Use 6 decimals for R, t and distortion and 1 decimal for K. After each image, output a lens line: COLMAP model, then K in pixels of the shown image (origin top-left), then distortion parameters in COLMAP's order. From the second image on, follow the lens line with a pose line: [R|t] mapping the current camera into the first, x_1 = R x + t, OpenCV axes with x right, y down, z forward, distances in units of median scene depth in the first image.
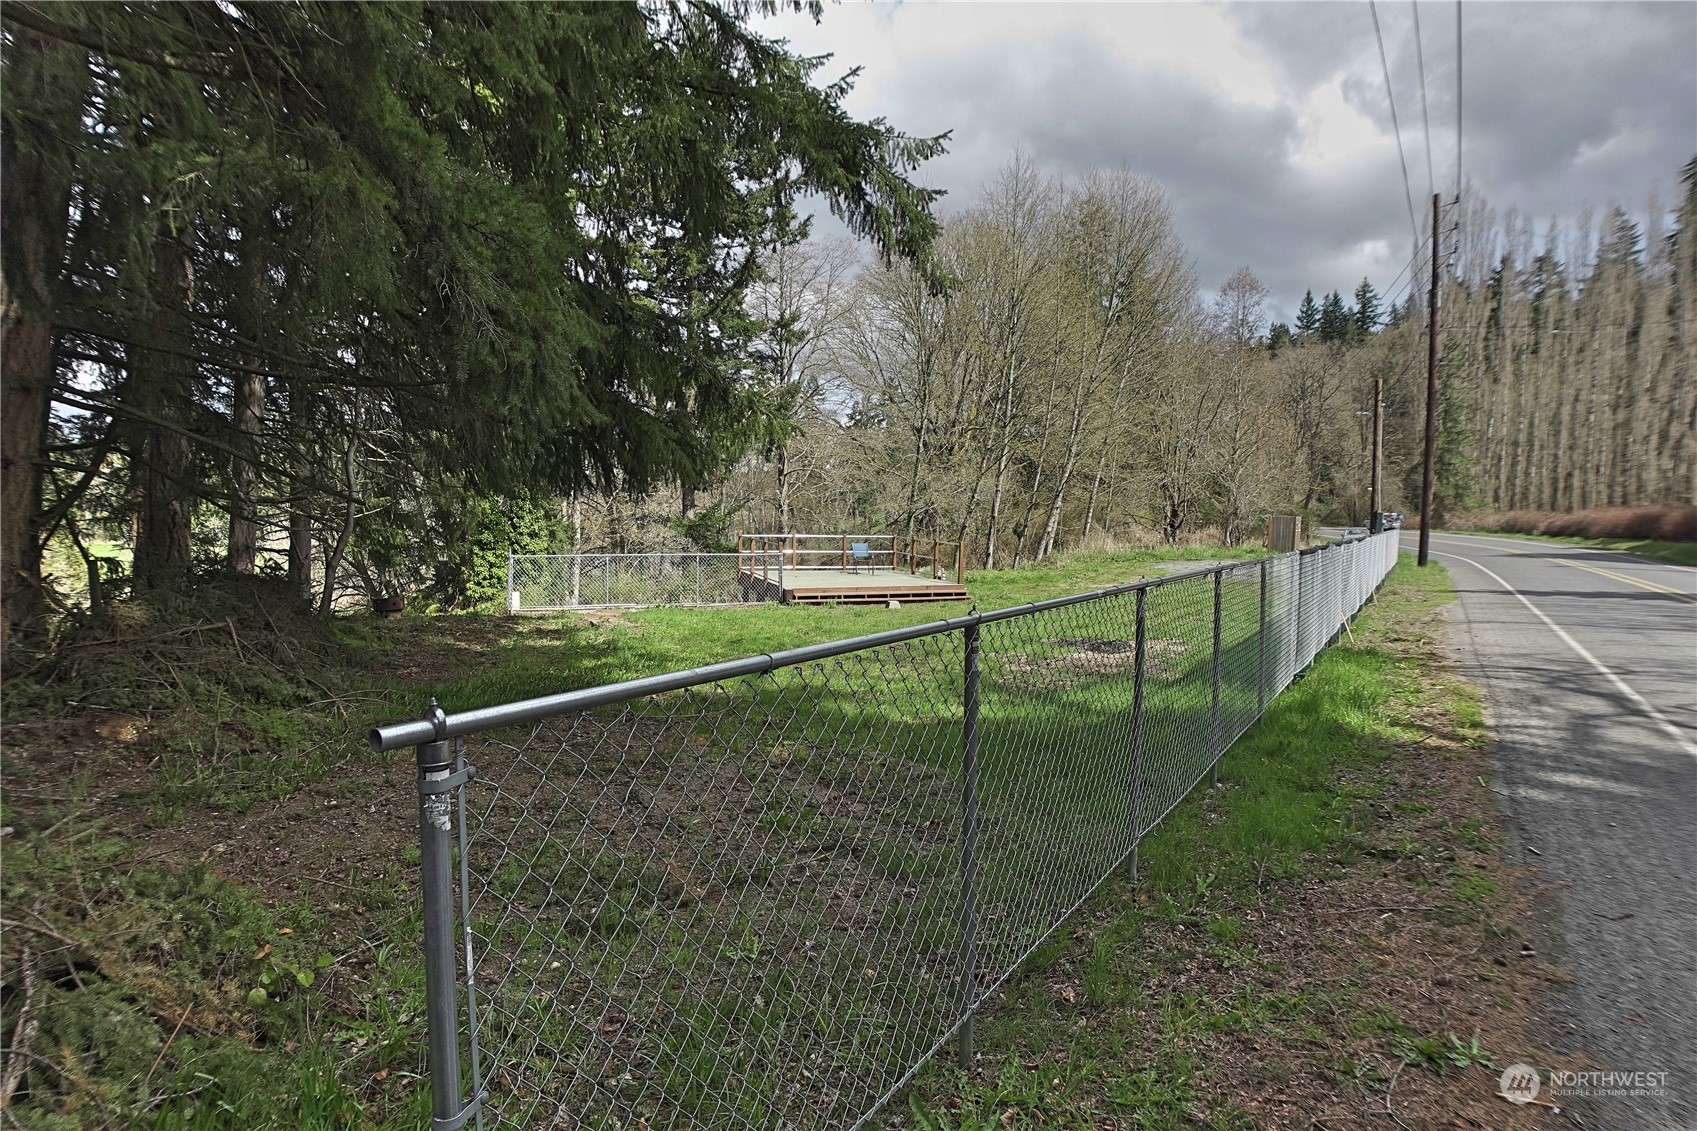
lens RADIAL K [[959.2, 0, 848.5], [0, 959.2, 565.5], [0, 0, 1]] dist [-0.094242, 0.010883]
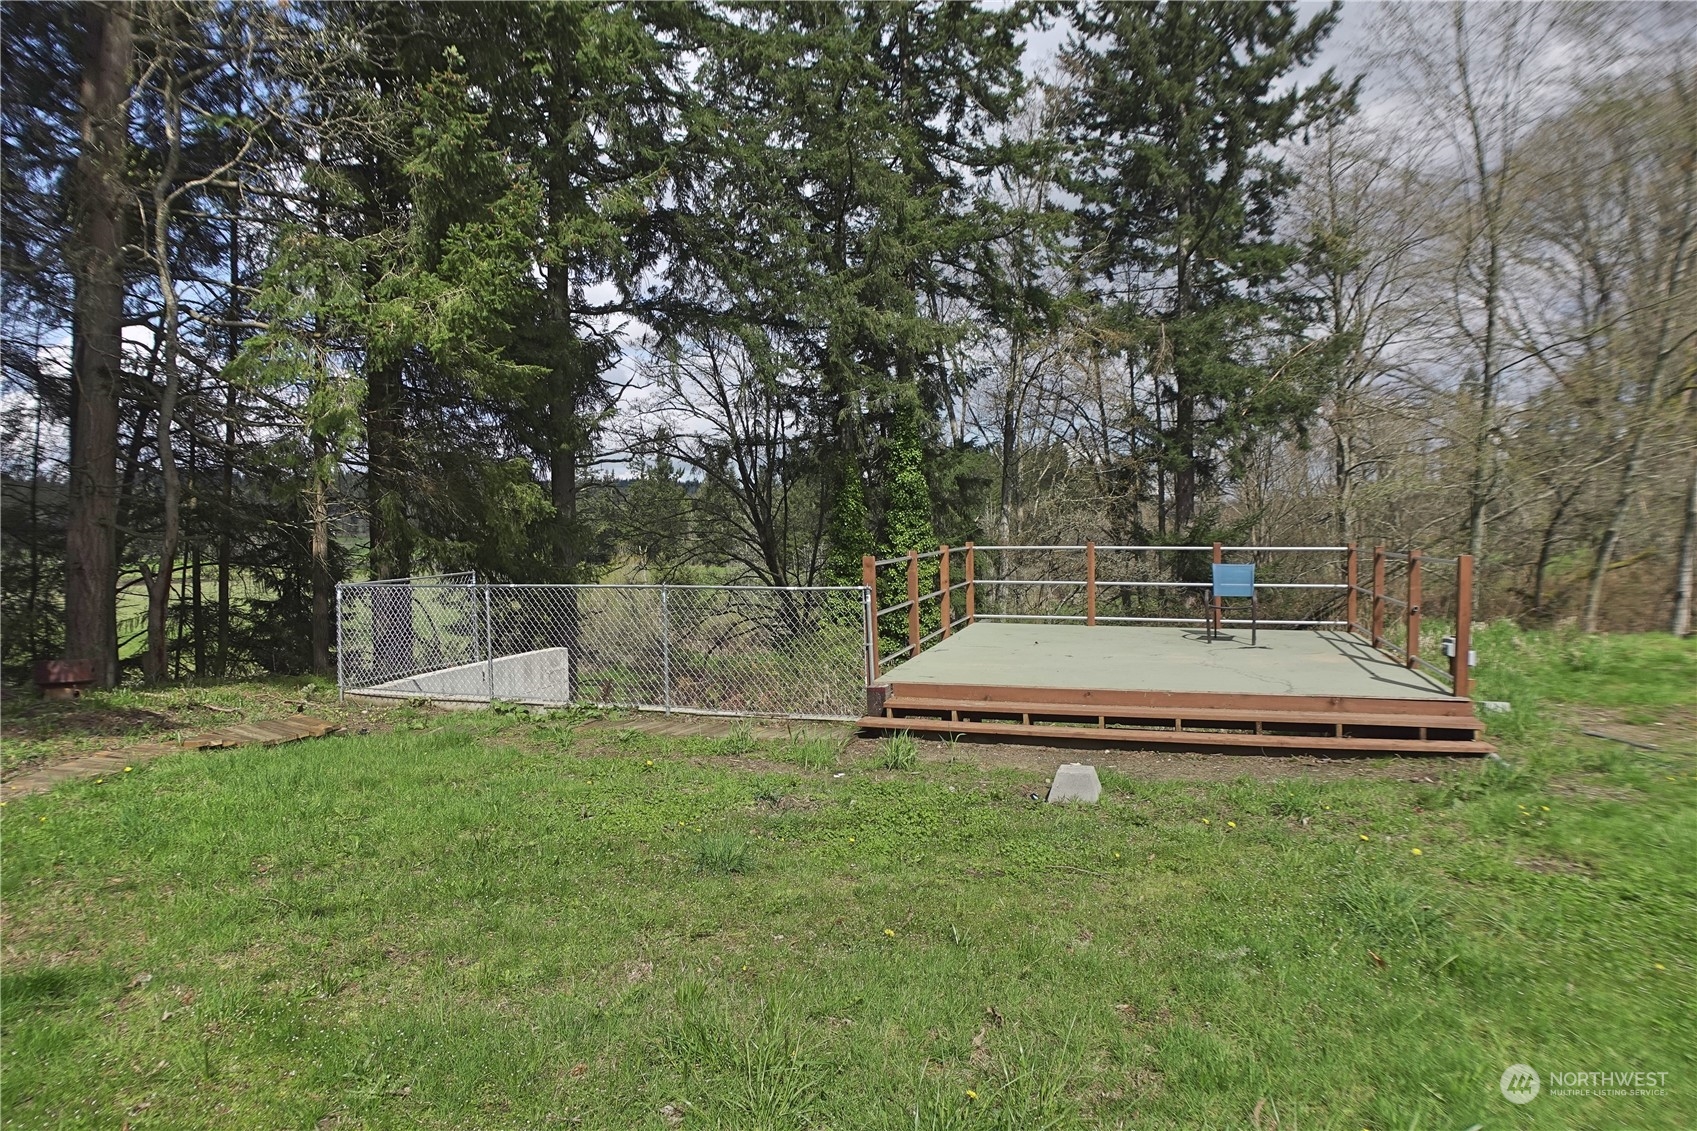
lens RADIAL K [[959.2, 0, 848.5], [0, 959.2, 565.5], [0, 0, 1]] dist [-0.094242, 0.010883]
pose [[0.804460, -0.013079, -0.593862, 0.047270], [-0.001160, 0.999721, -0.023589, -0.005991], [0.594005, 0.019665, 0.804221, 0.268121]]
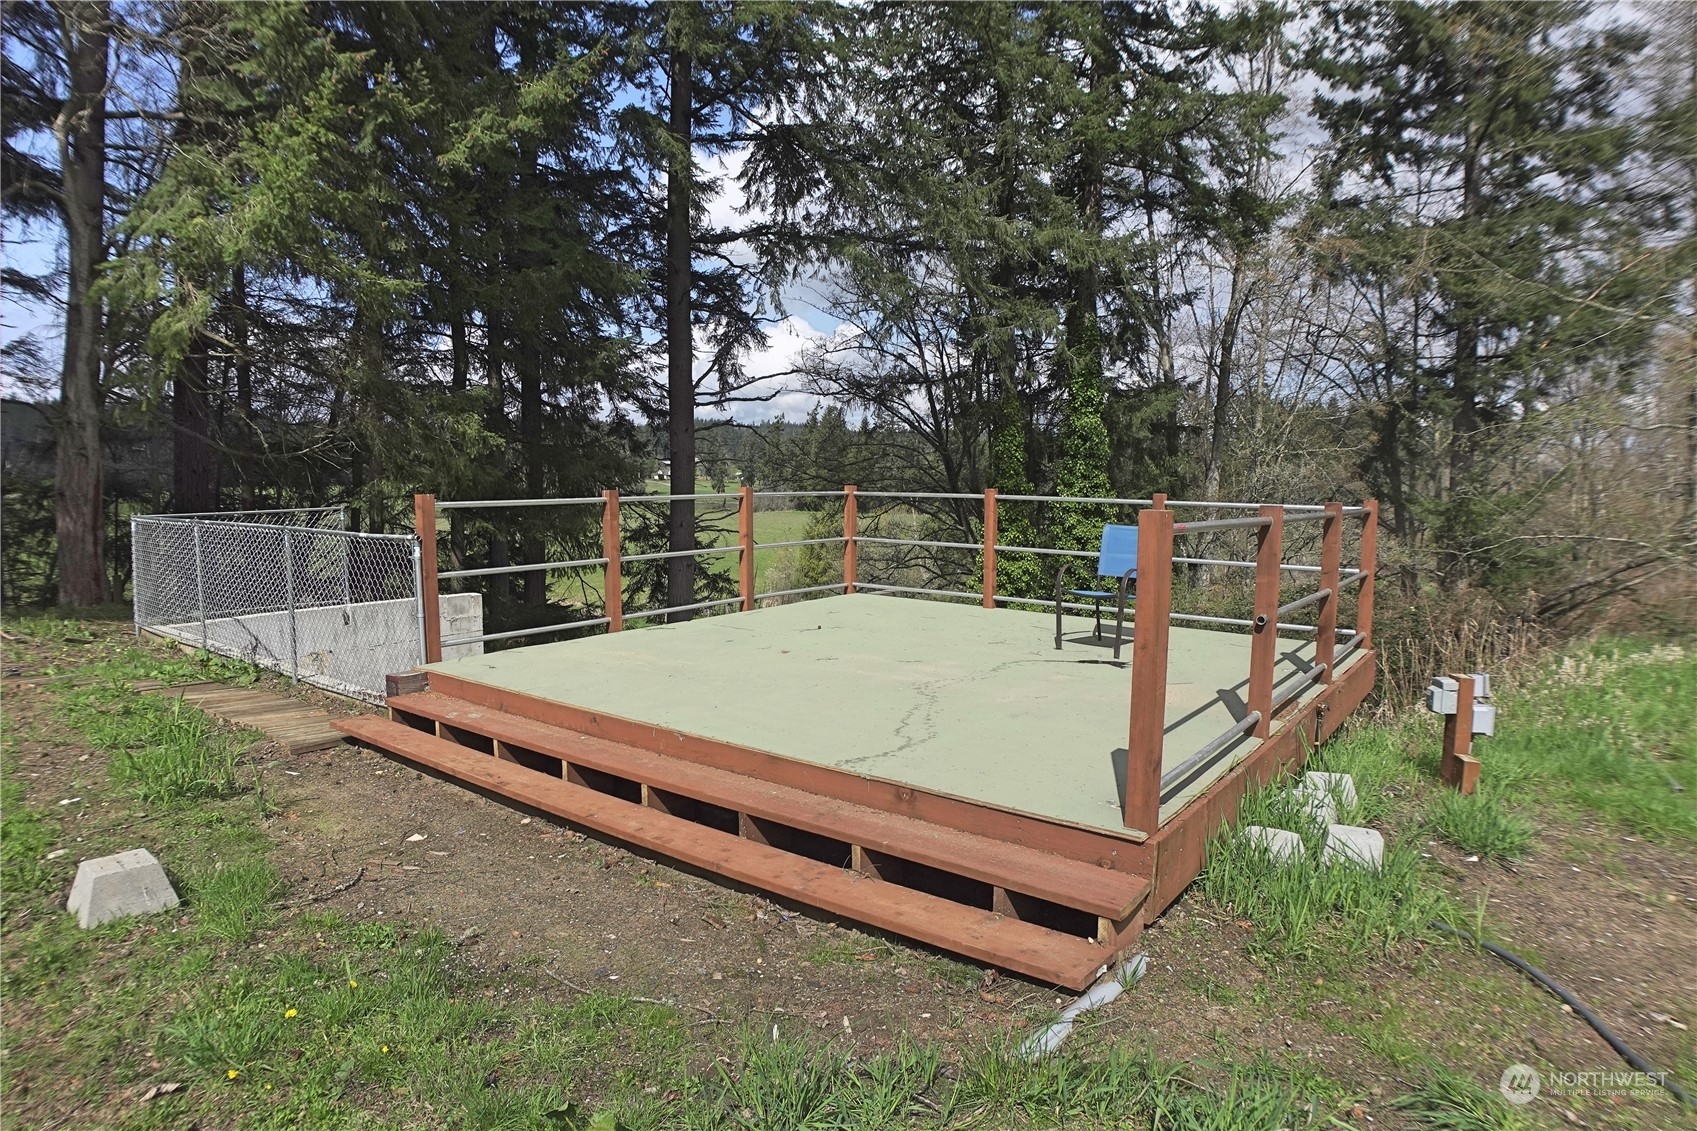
lens RADIAL K [[959.2, 0, 848.5], [0, 959.2, 565.5], [0, 0, 1]] dist [-0.094242, 0.010883]
pose [[0.564553, 0.054503, -0.823596, 0.077911], [-0.046172, 0.998340, 0.034418, -0.008646], [0.824105, 0.018596, 0.566132, 0.370370]]
